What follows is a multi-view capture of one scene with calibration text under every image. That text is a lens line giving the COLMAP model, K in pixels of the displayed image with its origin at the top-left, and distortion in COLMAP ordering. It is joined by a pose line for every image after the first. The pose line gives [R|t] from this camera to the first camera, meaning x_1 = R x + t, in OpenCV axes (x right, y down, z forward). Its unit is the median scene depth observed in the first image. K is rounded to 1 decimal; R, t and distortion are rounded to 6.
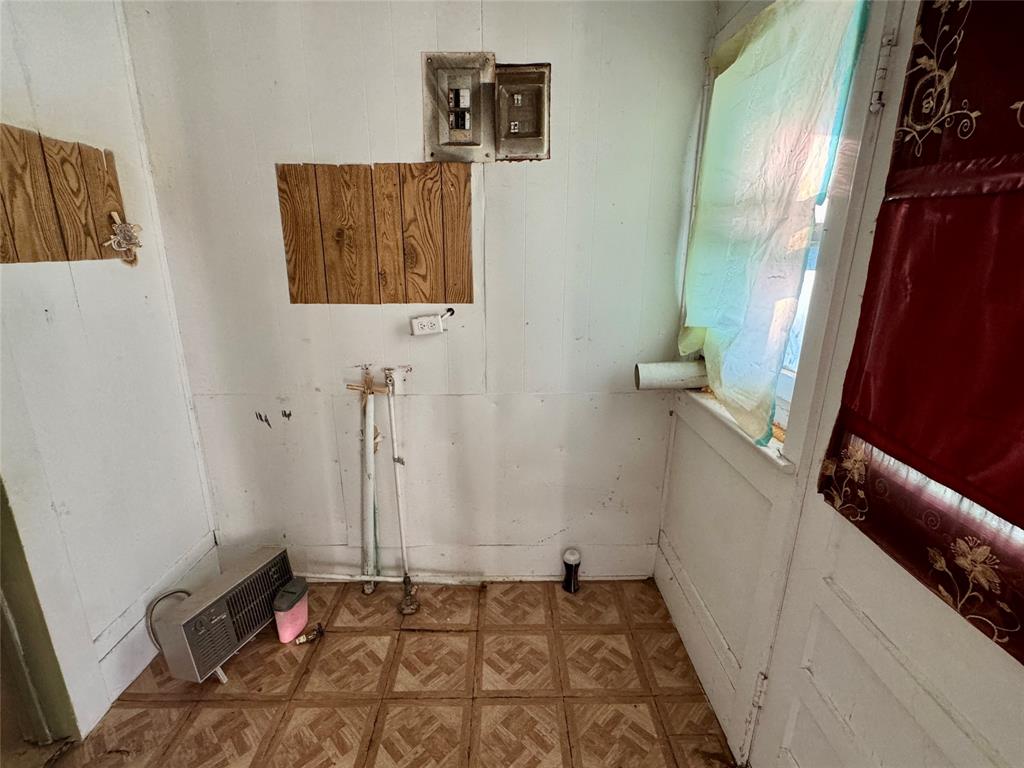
lens RADIAL K [[486.0, 0, 506.3], [0, 486.0, 385.3], [0, 0, 1]] dist [-0.001919, -0.000866]
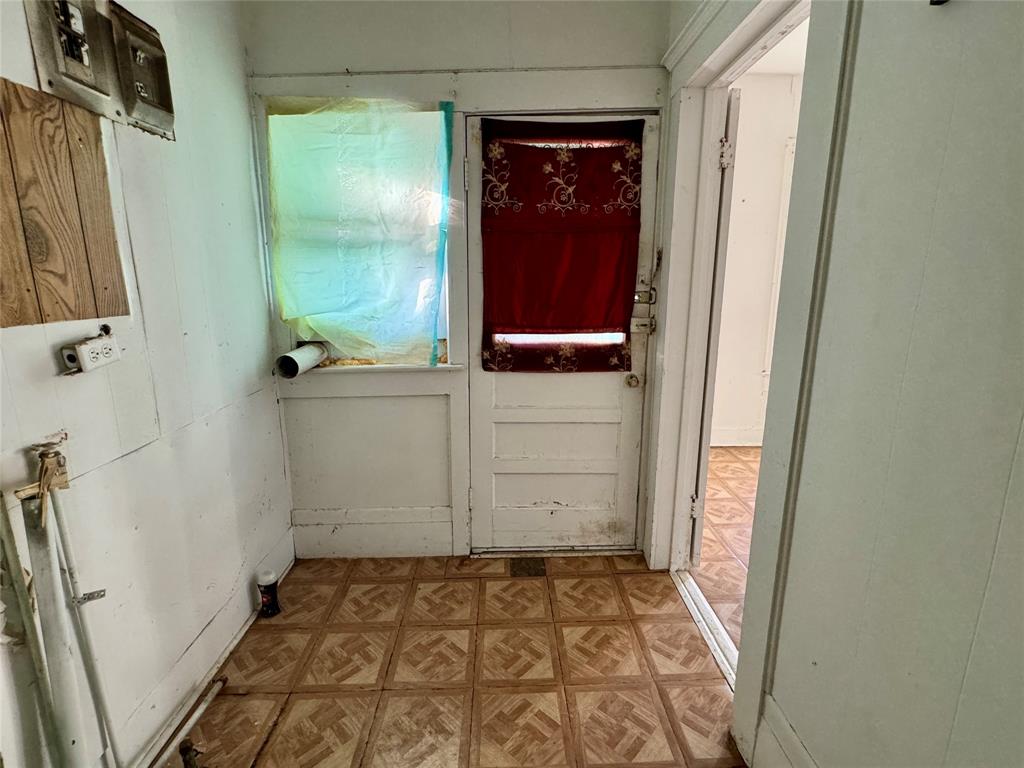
lens RADIAL K [[486.0, 0, 506.3], [0, 486.0, 385.3], [0, 0, 1]] dist [-0.001919, -0.000866]
pose [[-0.005493, -0.214769, 0.976649, -0.844452], [0.278403, 0.937721, 0.207775, -0.071000], [-0.960449, 0.273044, 0.054641, 0.496028]]
